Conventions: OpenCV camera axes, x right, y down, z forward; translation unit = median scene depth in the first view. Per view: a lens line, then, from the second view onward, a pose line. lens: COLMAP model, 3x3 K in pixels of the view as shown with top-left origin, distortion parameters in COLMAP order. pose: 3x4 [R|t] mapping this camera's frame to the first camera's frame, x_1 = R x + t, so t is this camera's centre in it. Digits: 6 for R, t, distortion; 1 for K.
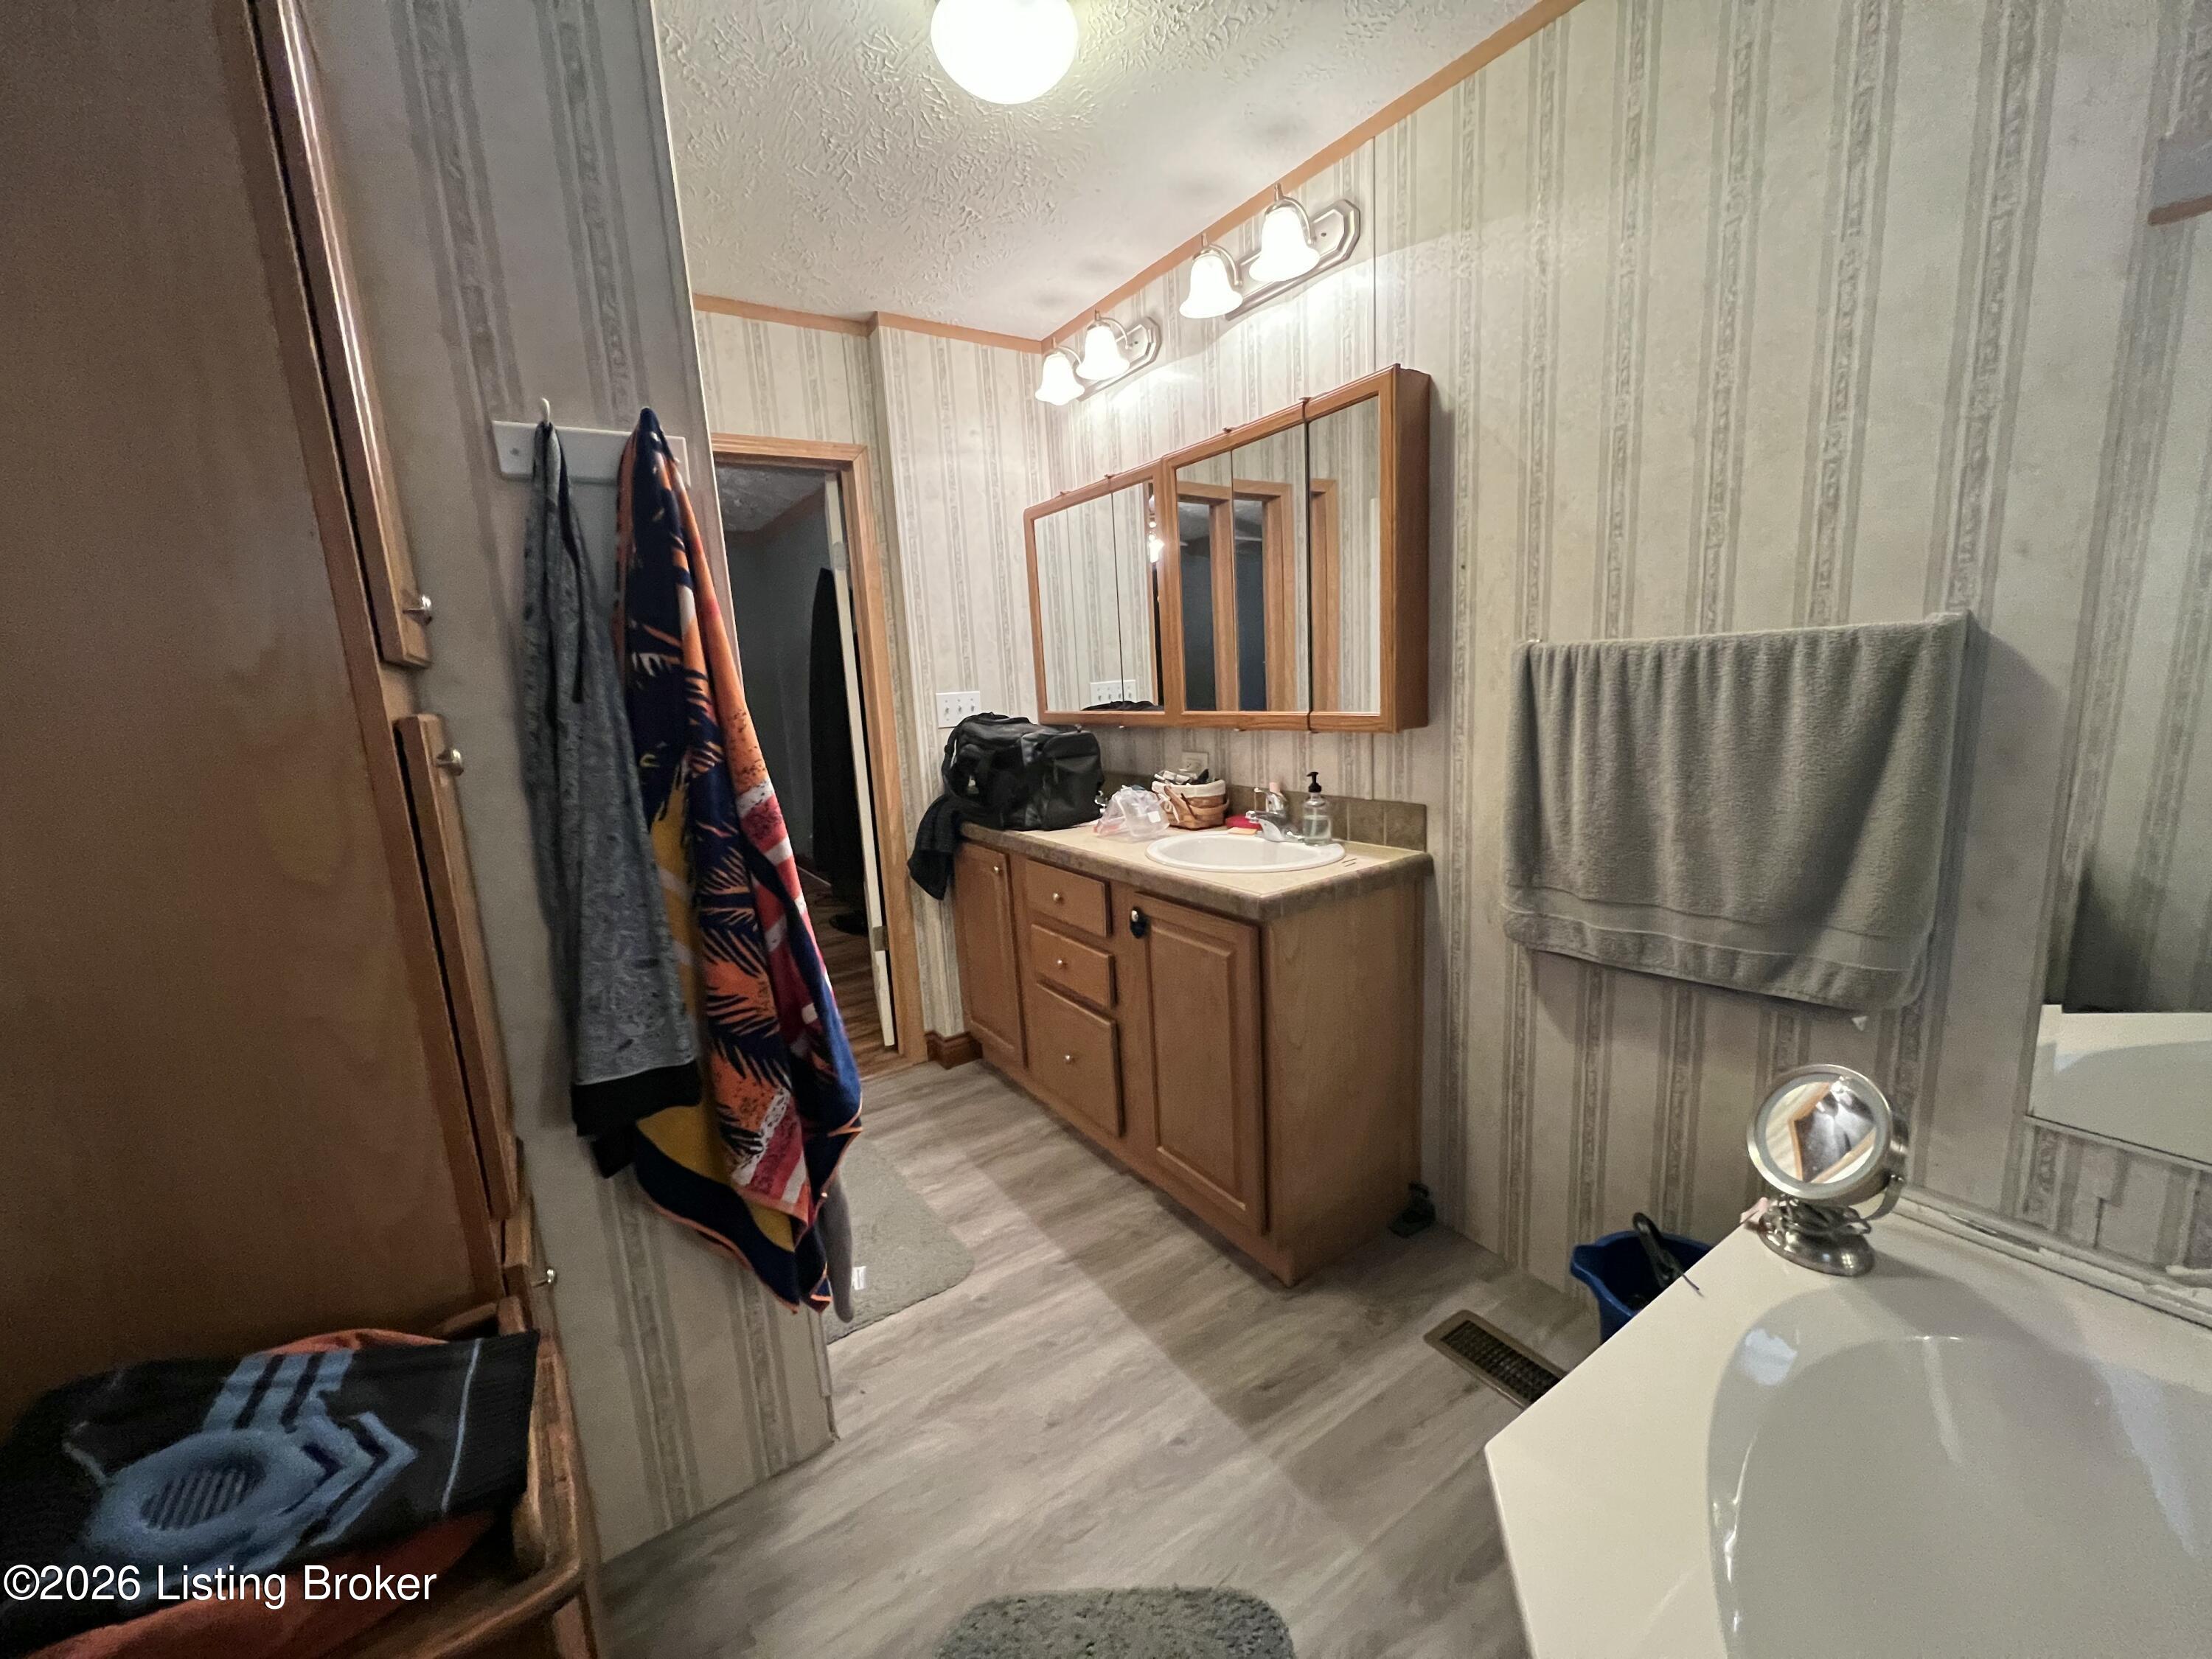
lens RADIAL K [[883.4, 0, 1102.7], [0, 883.4, 831.2], [0, 0, 1]] dist [-0.000314, -0.000016]
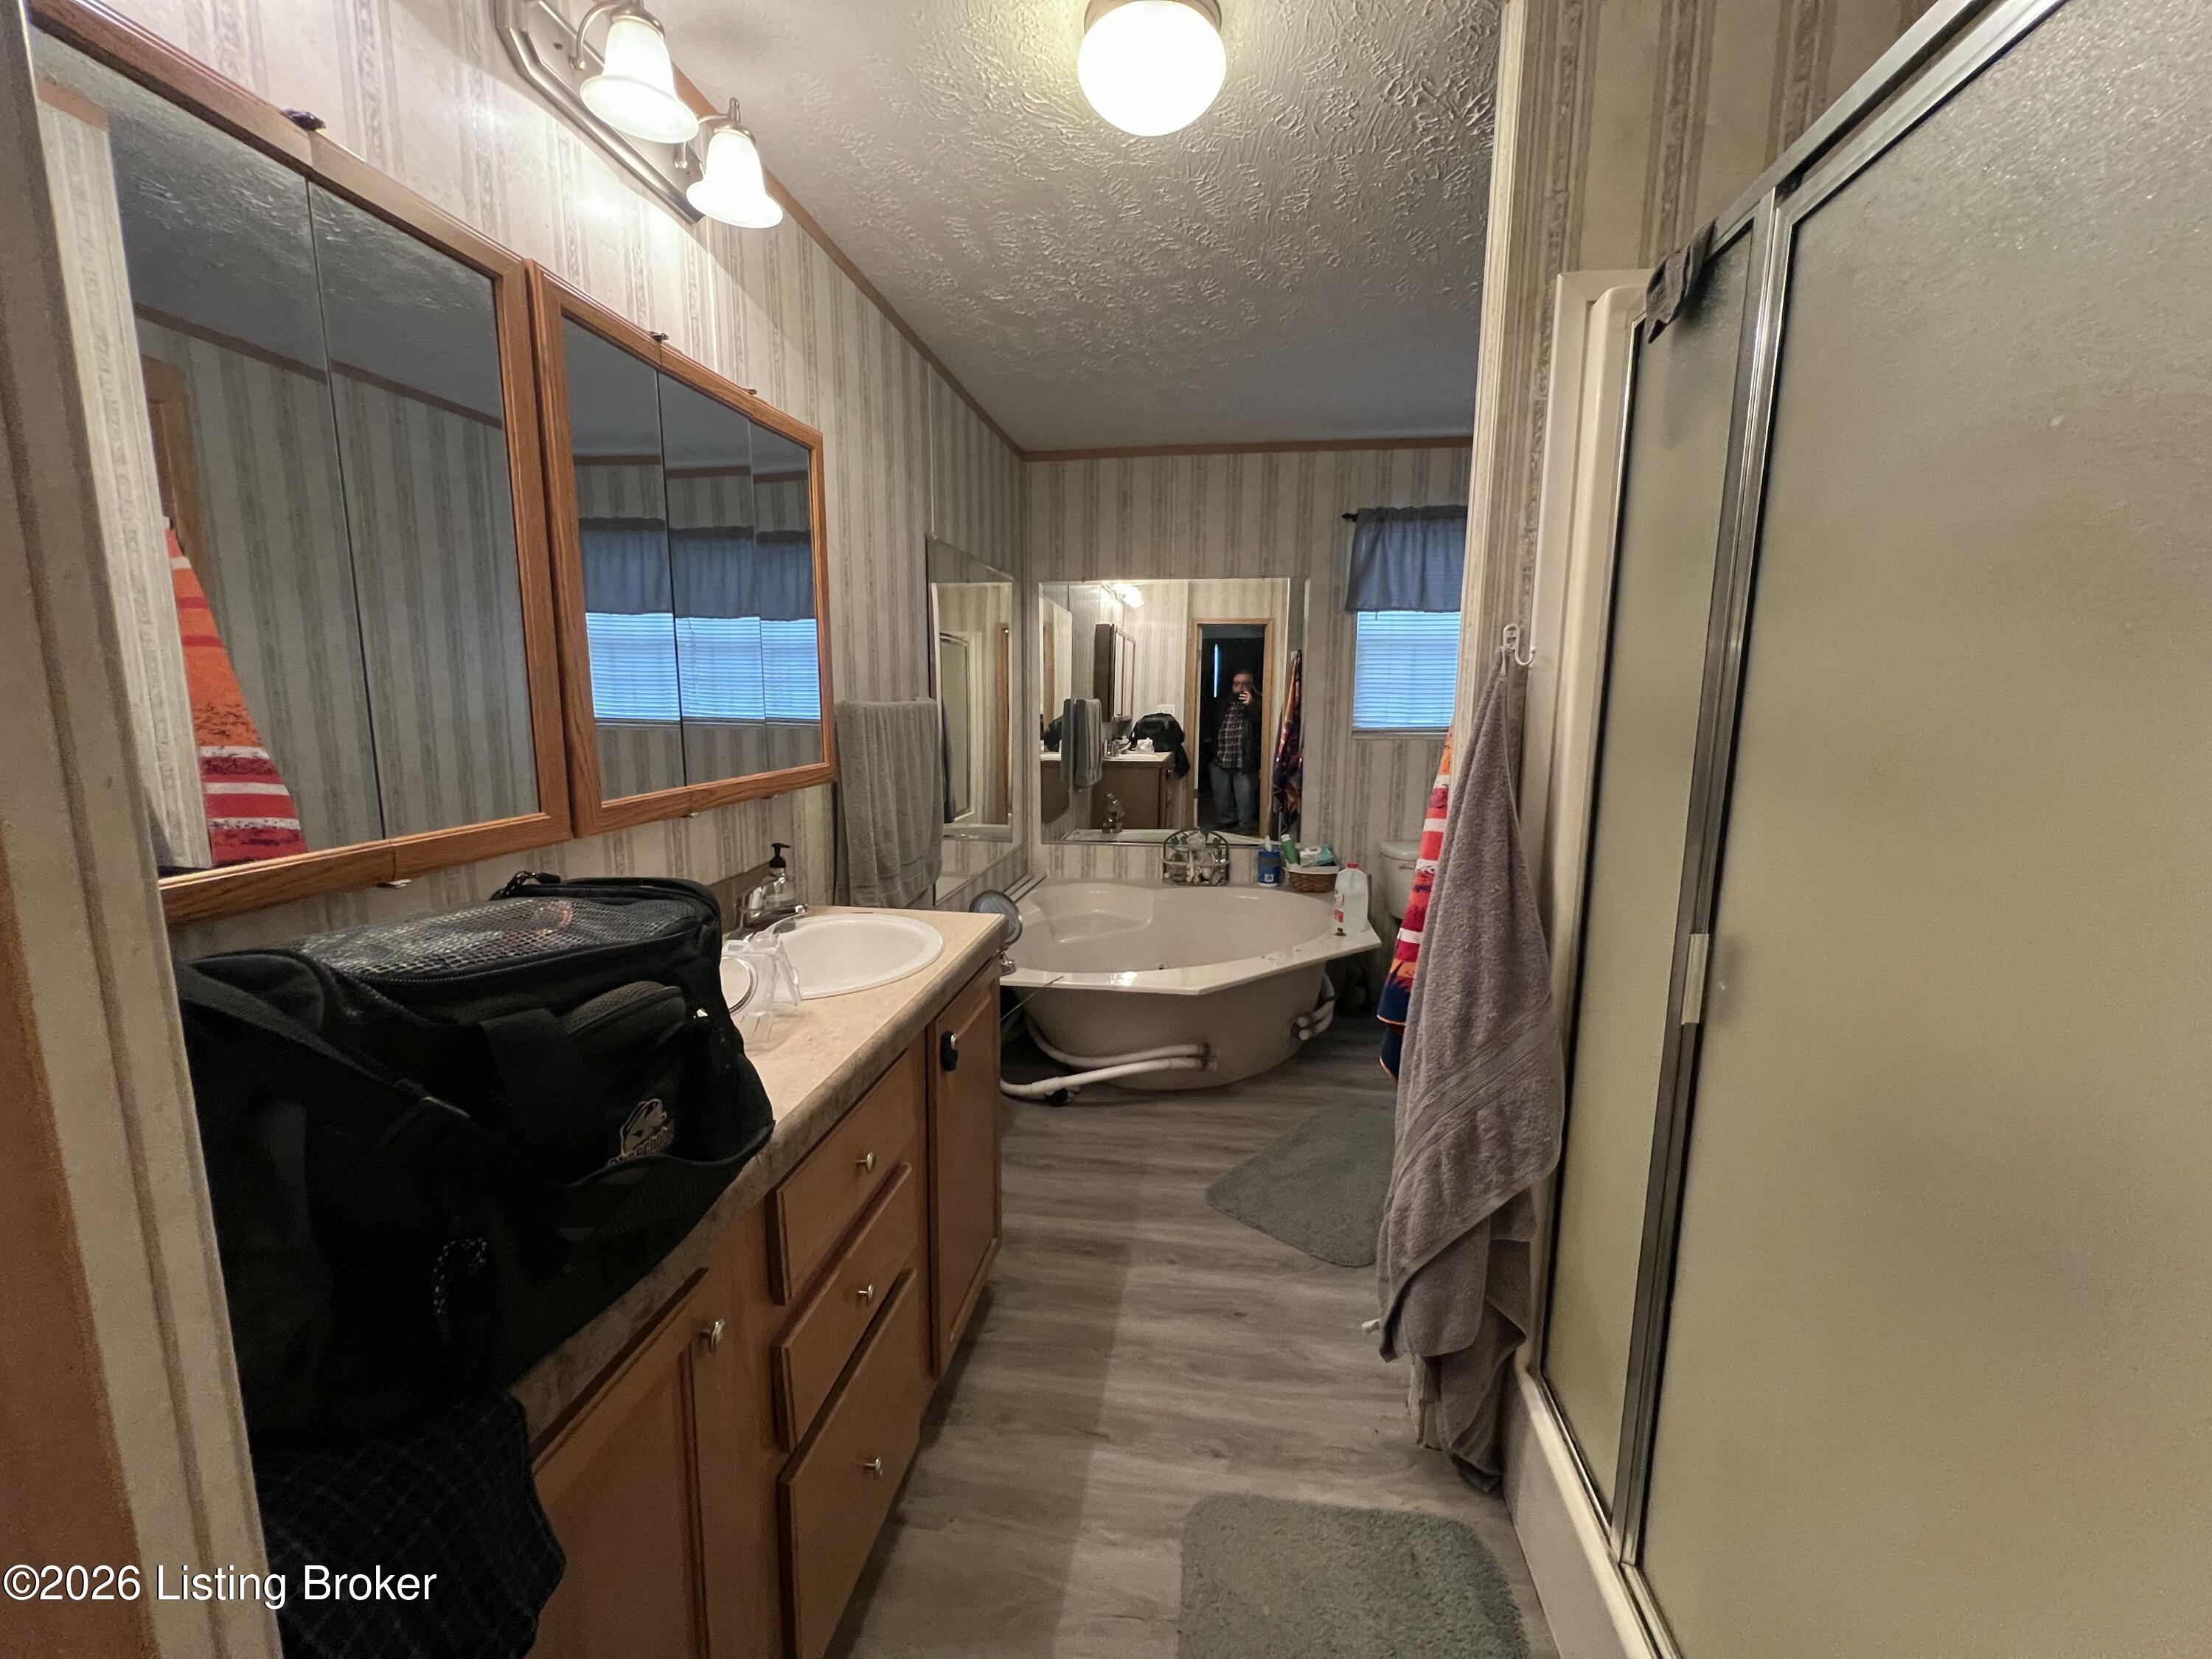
lens RADIAL K [[883.4, 0, 1106.6], [0, 883.4, 839.9], [0, 0, 1]] dist [-0.000314, -0.000016]
pose [[-0.745292, -0.036778, 0.665723, -0.594157], [0.163324, 0.957986, 0.235770, -0.236093], [-0.646424, 0.284446, -0.707973, 1.498045]]
